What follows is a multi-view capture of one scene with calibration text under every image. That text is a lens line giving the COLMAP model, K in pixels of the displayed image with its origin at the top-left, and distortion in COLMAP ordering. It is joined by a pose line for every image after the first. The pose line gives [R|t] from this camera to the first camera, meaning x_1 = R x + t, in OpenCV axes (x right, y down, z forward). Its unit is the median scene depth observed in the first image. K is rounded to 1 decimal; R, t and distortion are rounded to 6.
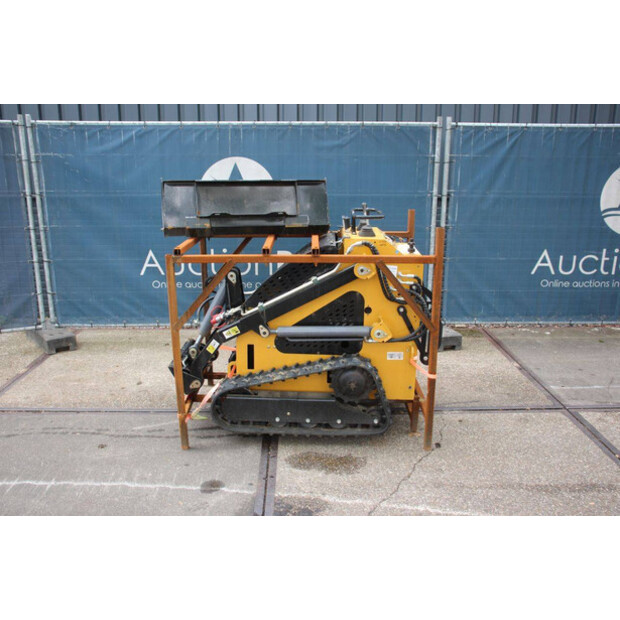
lens RADIAL K [[609.6, 0, 310.0], [0, 609.6, 310.0], [0, 0, 1]] dist [-0.116348, 0.172133]
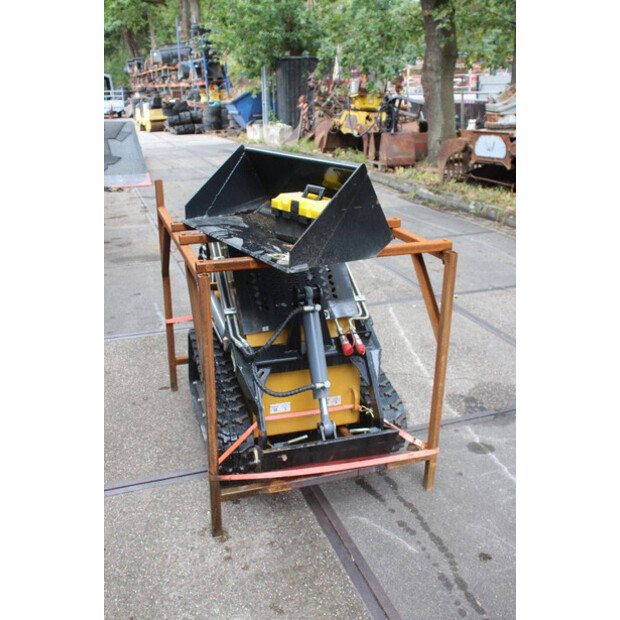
lens RADIAL K [[609.6, 0, 310.0], [0, 609.6, 310.0], [0, 0, 1]] dist [-0.116348, 0.172133]
pose [[-0.303346, -0.303378, 0.903296, -0.796177], [0.259338, 0.885894, 0.384625, -0.325585], [-0.916911, 0.350933, -0.190055, 1.187716]]
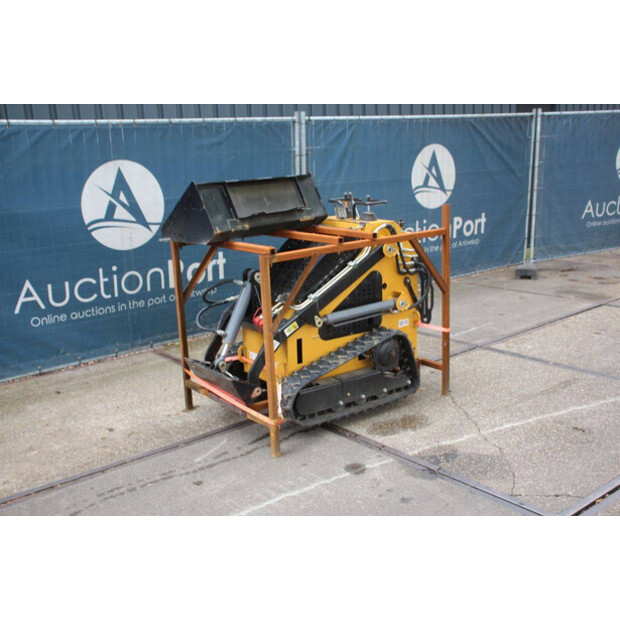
lens RADIAL K [[712.0, 0, 310.0], [0, 712.0, 310.0], [0, 0, 1]] dist [-0.009823, 0.023197]
pose [[0.783635, -0.174911, 0.596089, -0.782473], [0.195399, 0.980241, 0.030756, -0.023285], [-0.589691, 0.092373, 0.802329, 0.034941]]
